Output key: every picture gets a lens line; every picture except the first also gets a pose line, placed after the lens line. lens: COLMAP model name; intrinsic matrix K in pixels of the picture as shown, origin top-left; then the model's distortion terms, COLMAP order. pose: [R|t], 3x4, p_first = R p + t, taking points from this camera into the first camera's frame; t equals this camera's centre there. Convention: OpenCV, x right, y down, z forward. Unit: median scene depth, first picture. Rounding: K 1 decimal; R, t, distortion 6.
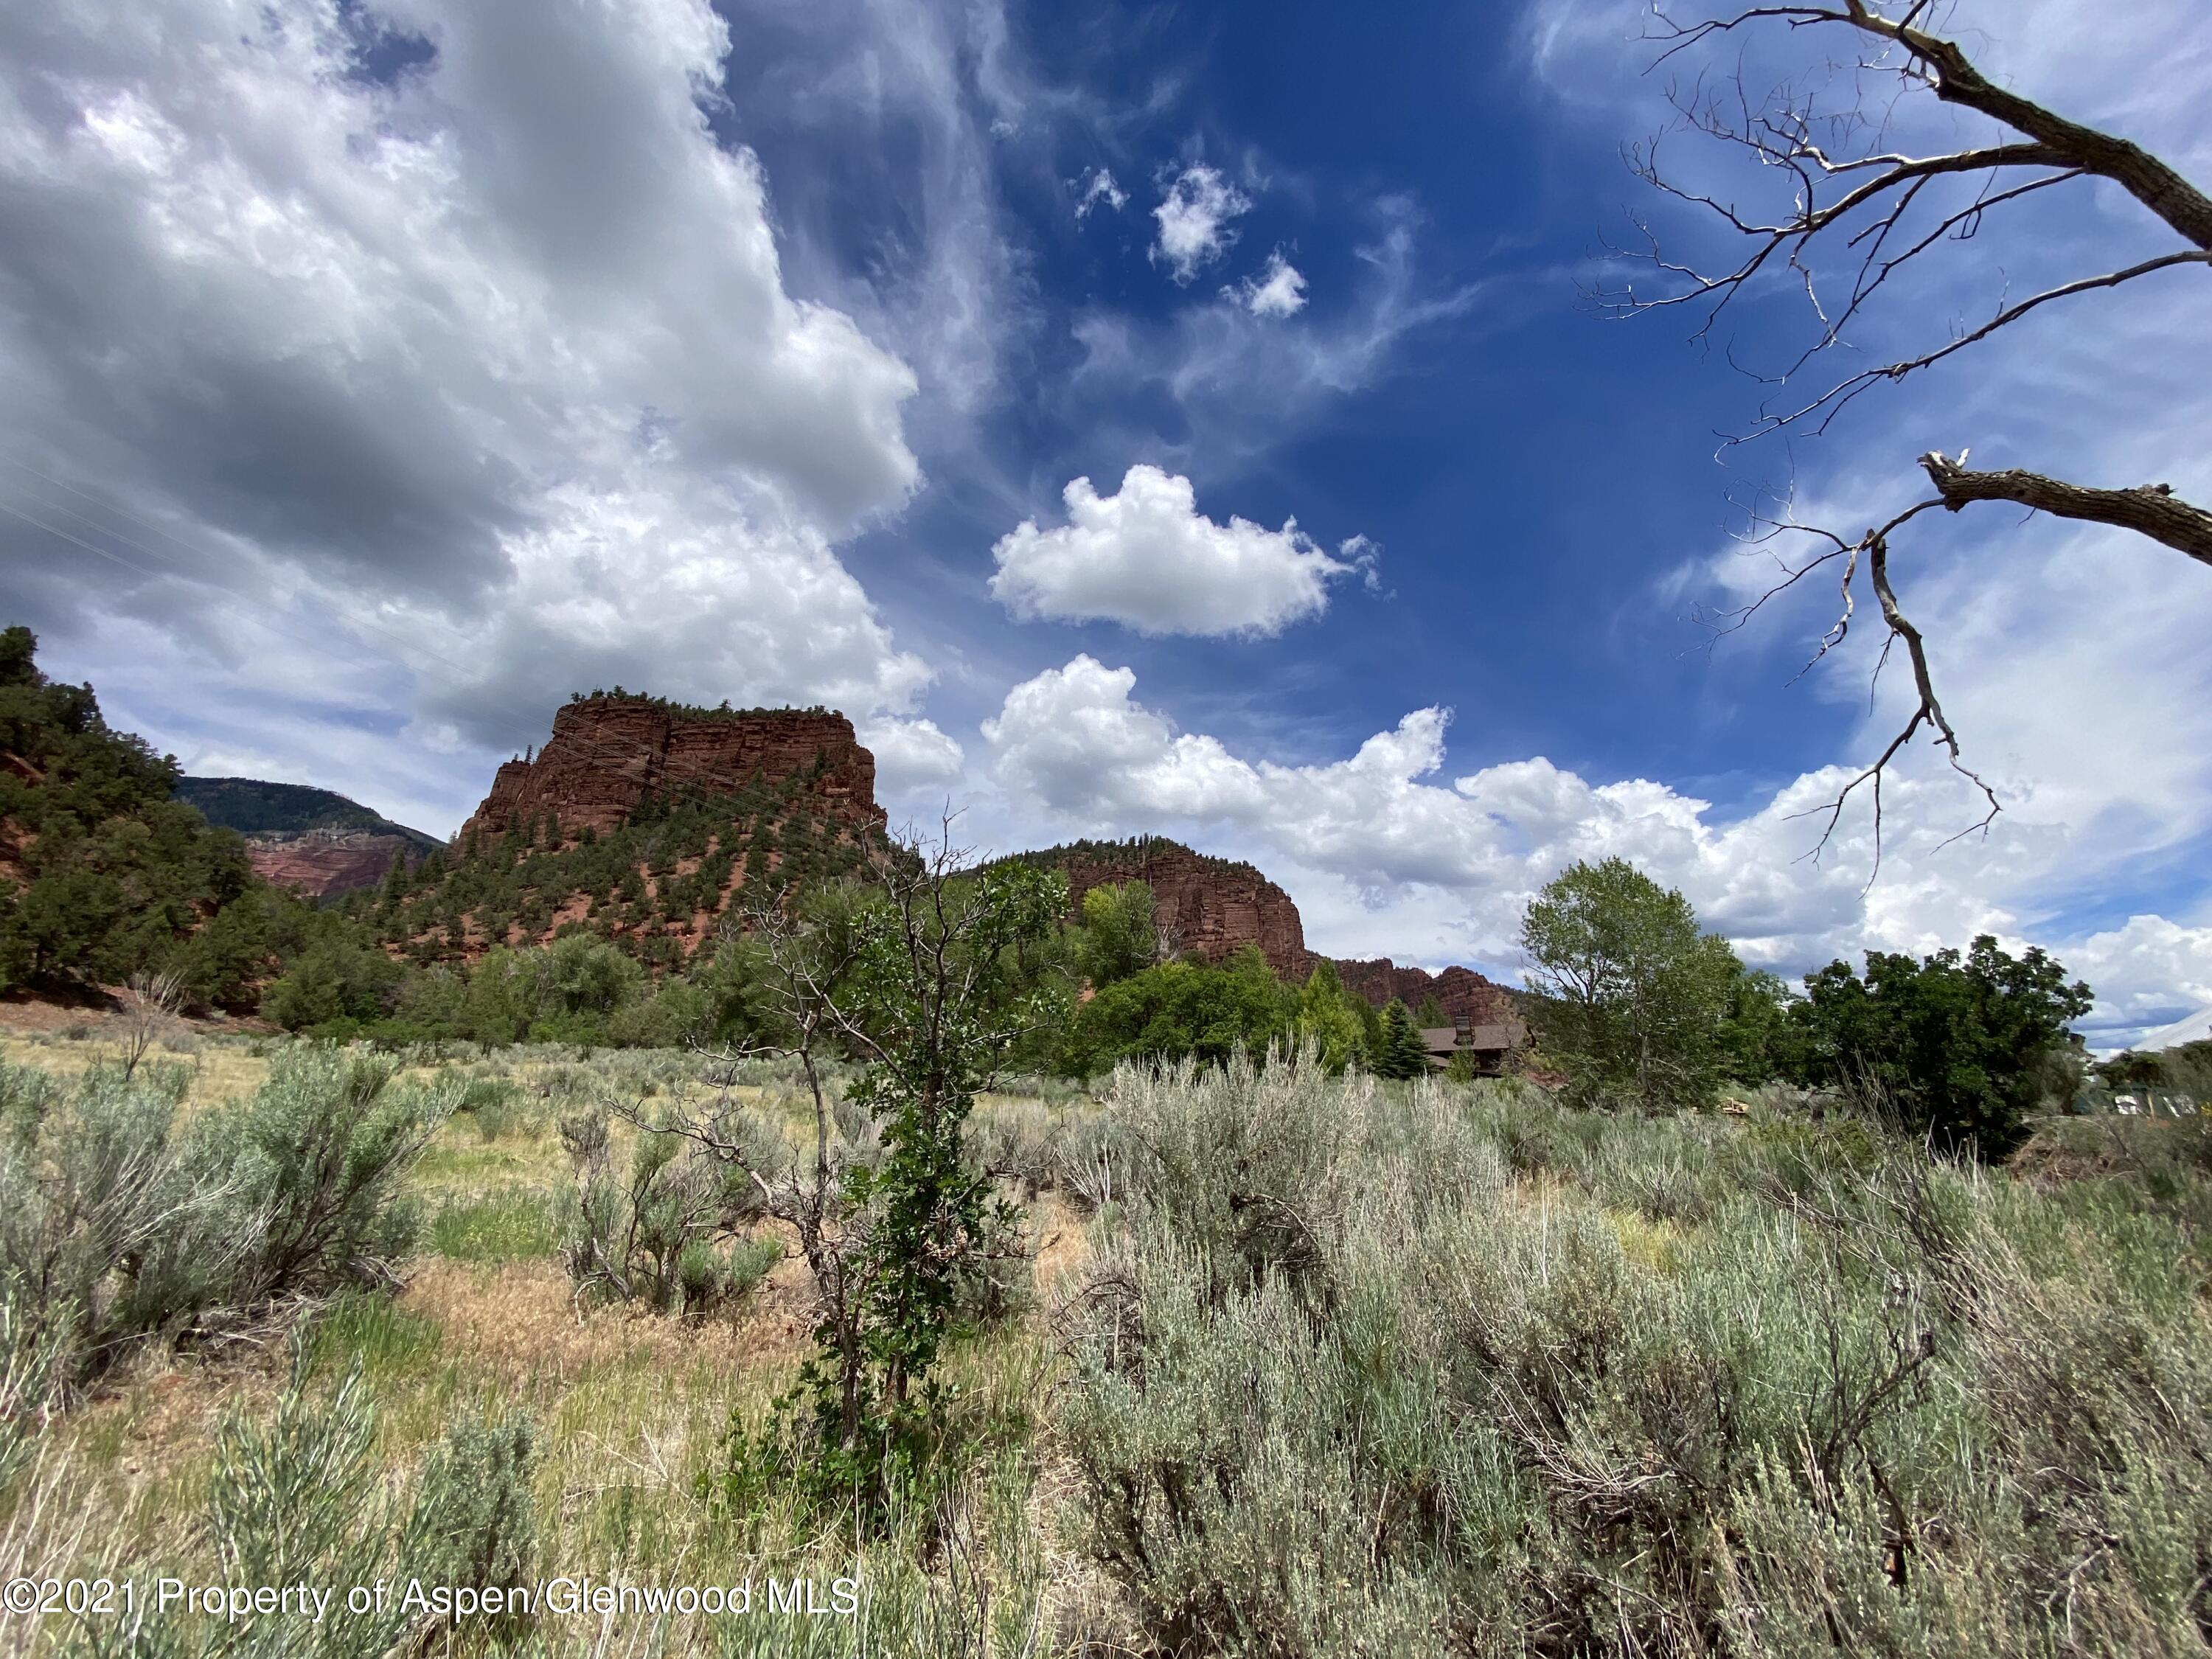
lens RADIAL K [[884.0, 0, 1097.0], [0, 884.0, 832.1], [0, 0, 1]] dist [0.016375, -0.018735]
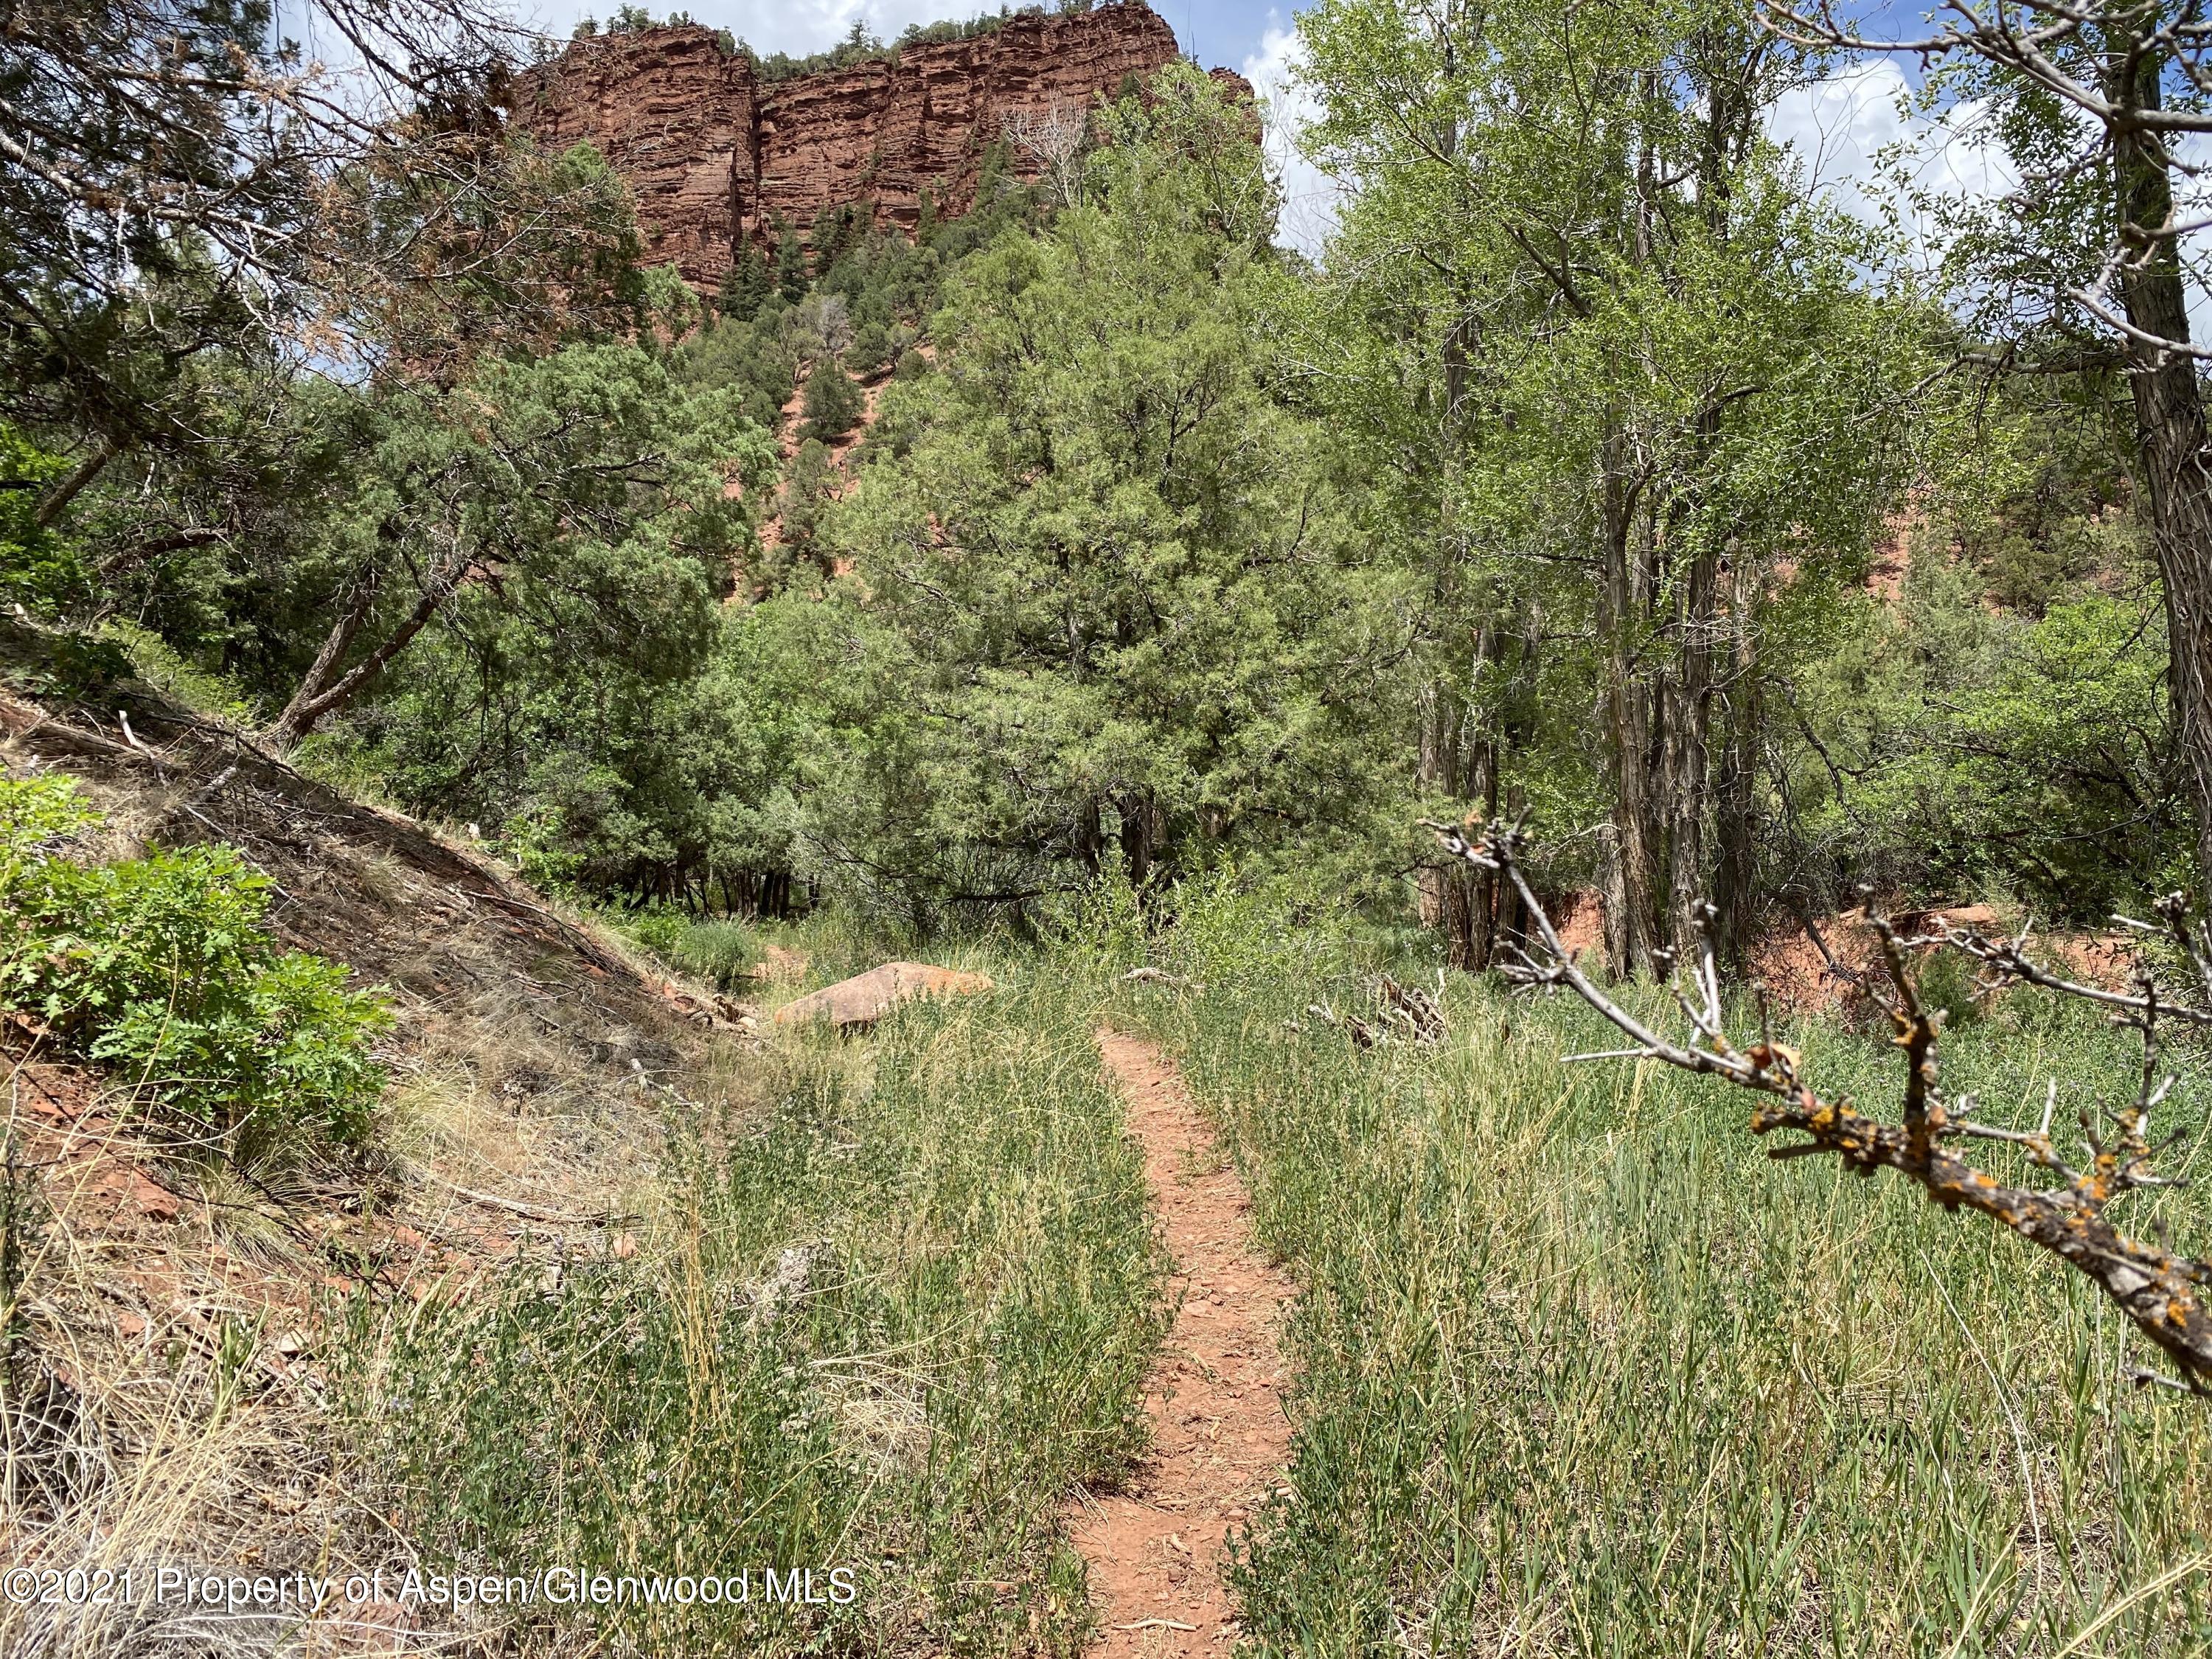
lens RADIAL K [[1640.0, 0, 1094.5], [0, 1640.0, 816.8], [0, 0, 1]] dist [0.025549, -0.014945]
pose [[0.970786, -0.057568, -0.232938, -0.196442], [0.113279, 0.965754, 0.233426, 0.054456], [0.211523, -0.252994, 0.944062, 0.257066]]
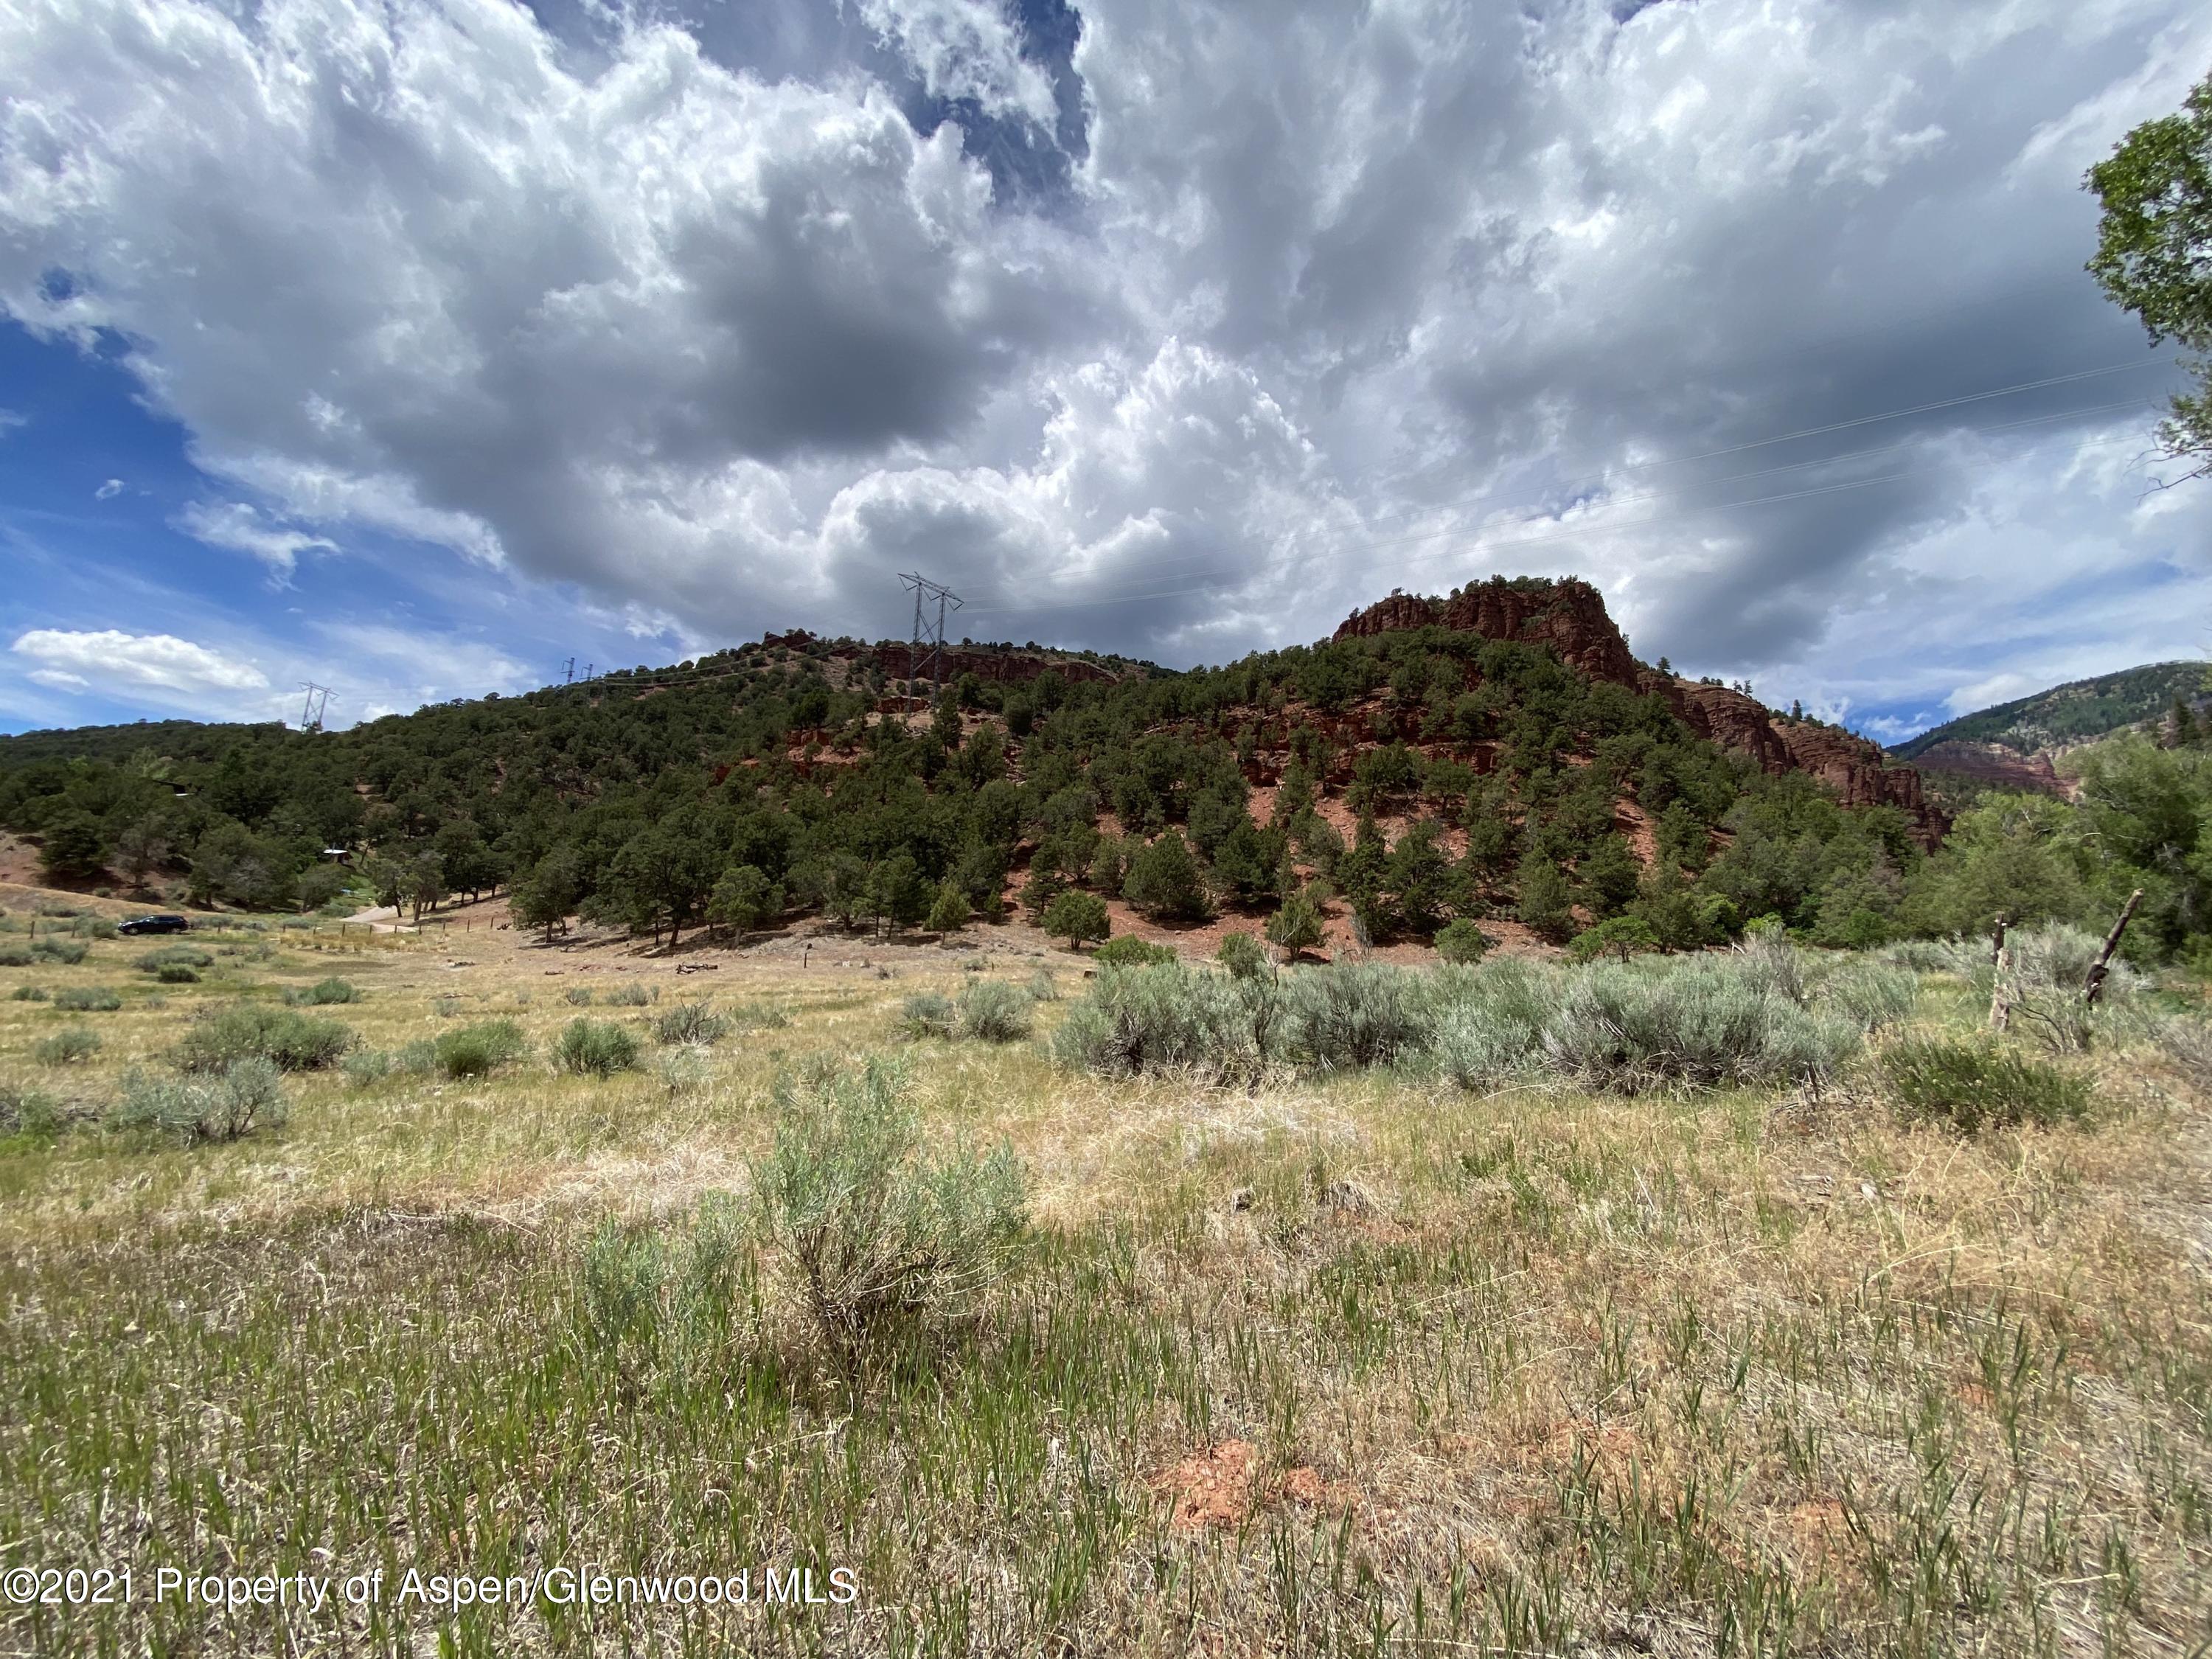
lens RADIAL K [[884.0, 0, 1104.1], [0, 884.0, 828.6], [0, 0, 1]] dist [0.016375, -0.018735]
pose [[-0.098618, -0.187270, -0.977346, -0.014820], [0.261775, 0.942661, -0.207038, 0.032993], [0.960077, -0.276262, -0.043941, 0.128497]]
